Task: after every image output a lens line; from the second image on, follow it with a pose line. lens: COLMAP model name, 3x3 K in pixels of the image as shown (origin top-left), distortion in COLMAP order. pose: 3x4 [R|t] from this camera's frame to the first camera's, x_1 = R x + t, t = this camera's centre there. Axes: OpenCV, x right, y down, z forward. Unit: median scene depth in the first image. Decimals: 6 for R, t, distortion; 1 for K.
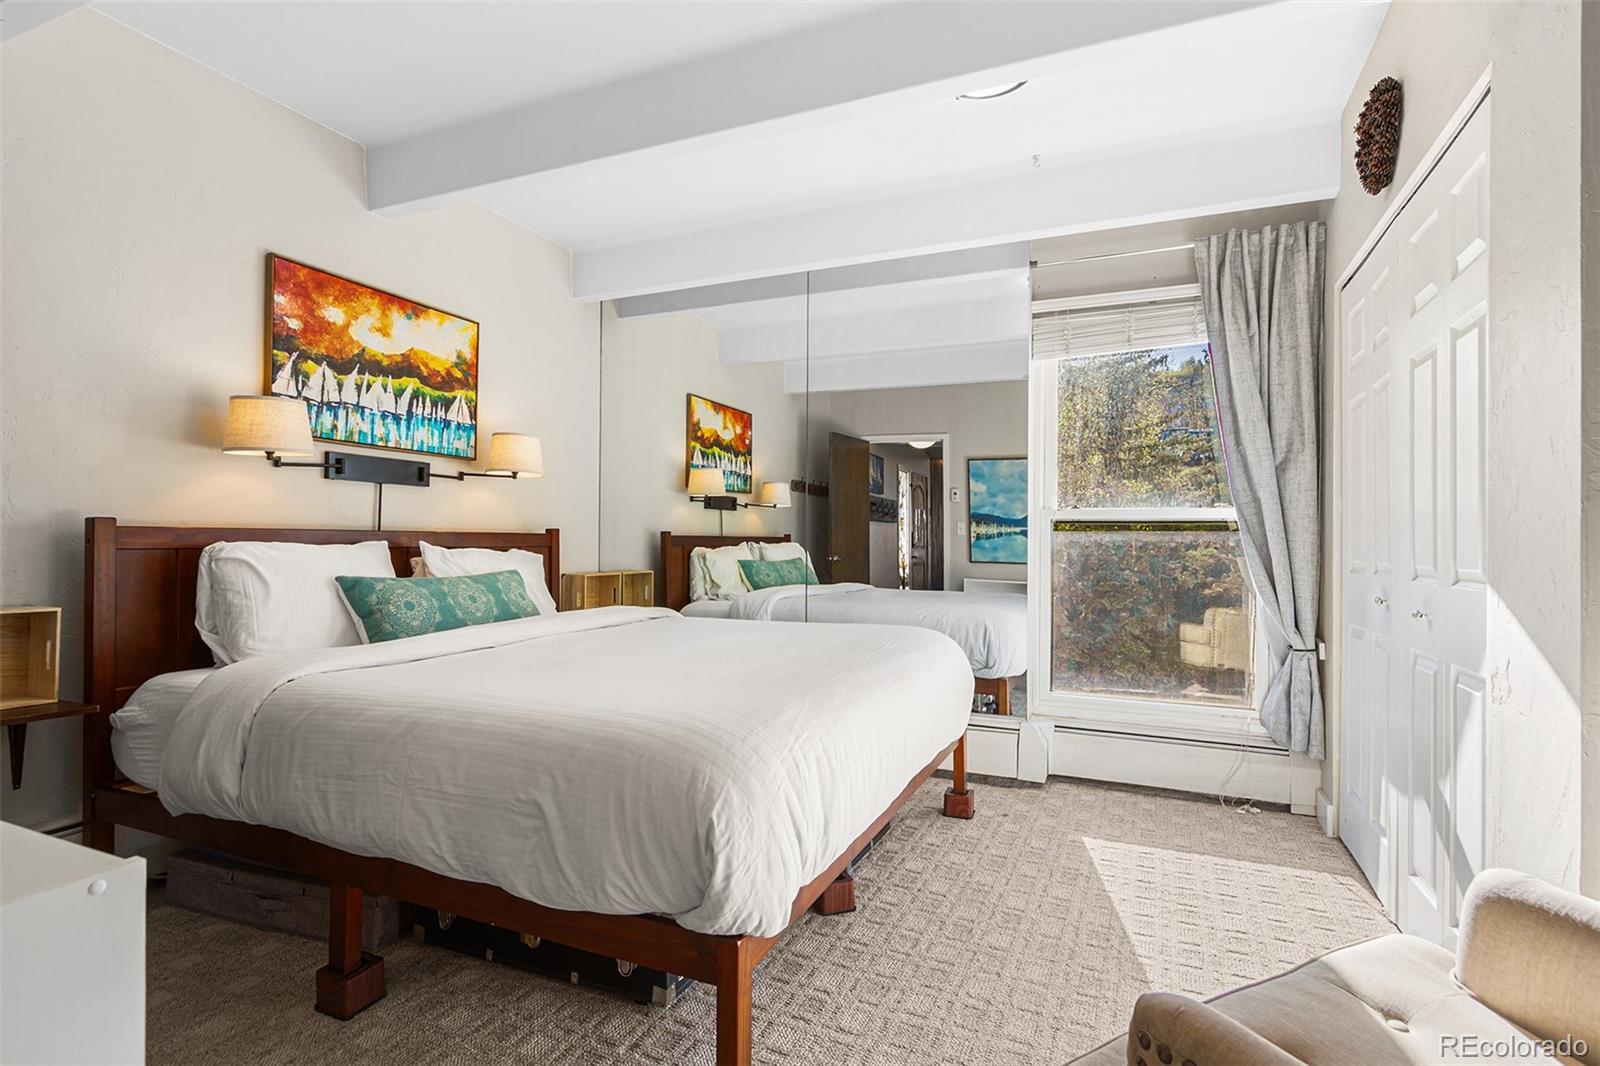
lens RADIAL K [[756.0, 0, 804.5], [0, 756.0, 535.0], [0, 0, 1]] dist [0.000813, 0.000145]
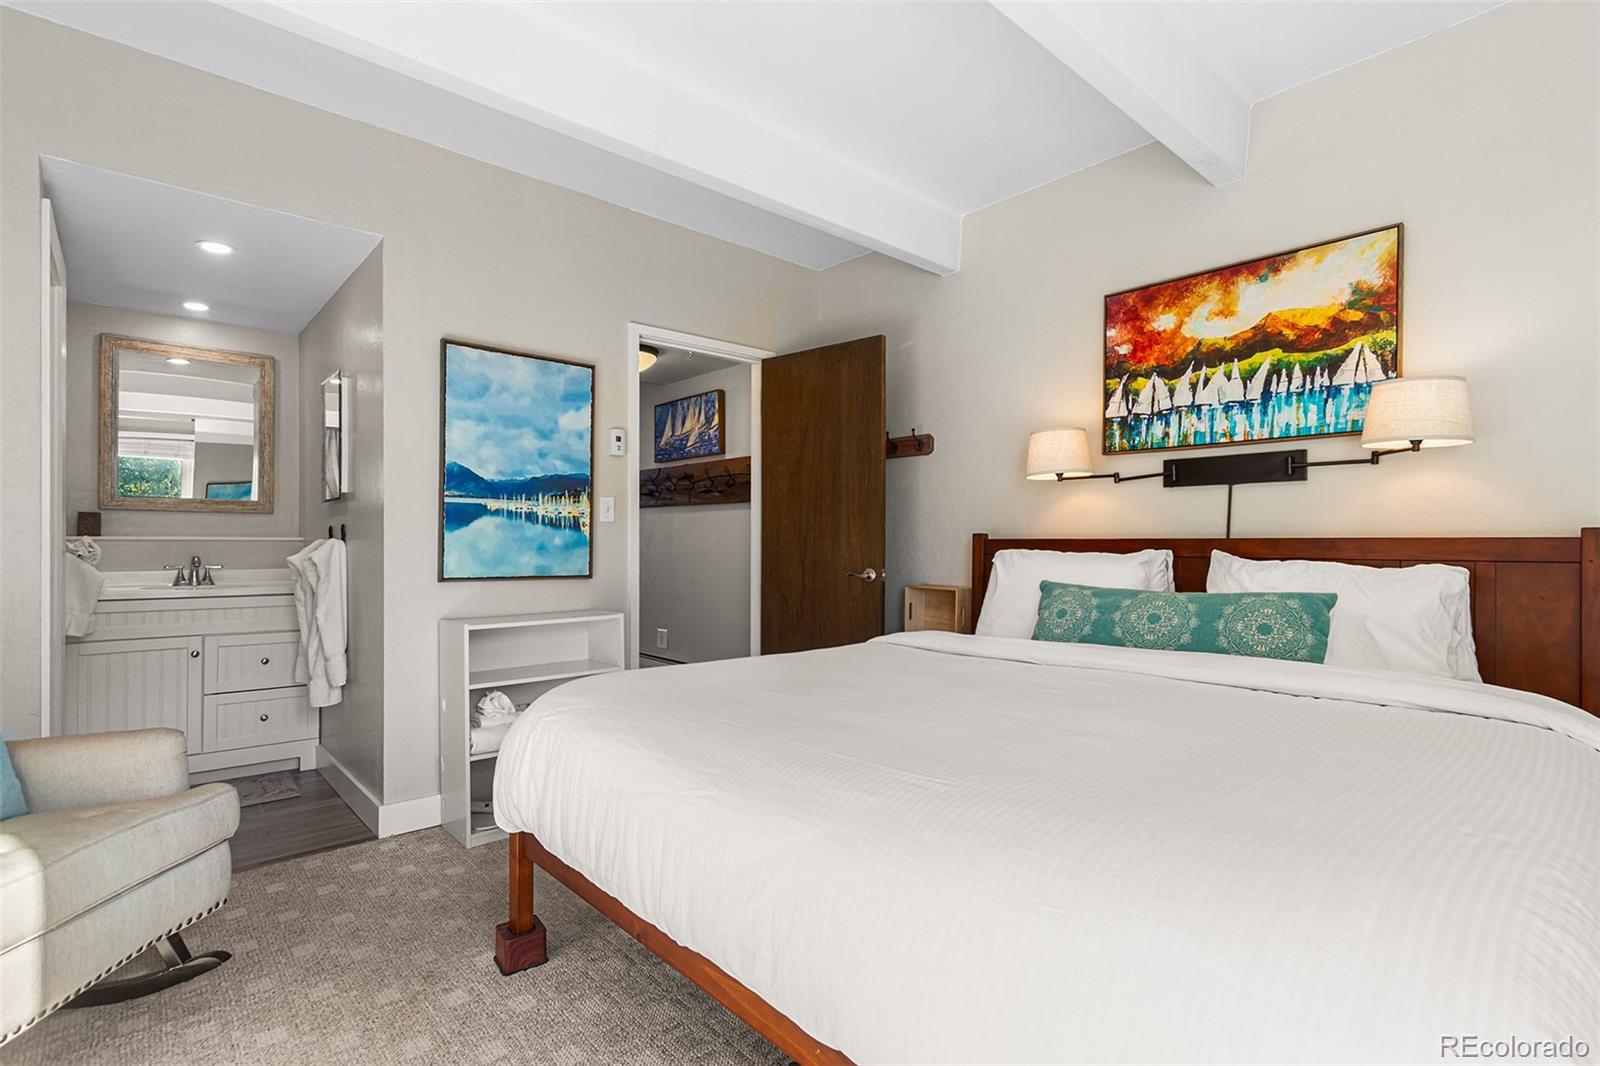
lens RADIAL K [[756.0, 0, 797.3], [0, 756.0, 542.9], [0, 0, 1]] dist [0.000813, 0.000145]
pose [[-0.408039, -0.010868, -0.912900, 0.454966], [-0.000481, 0.999932, -0.011689, 0.010139], [0.912964, -0.004330, -0.408016, 0.915220]]
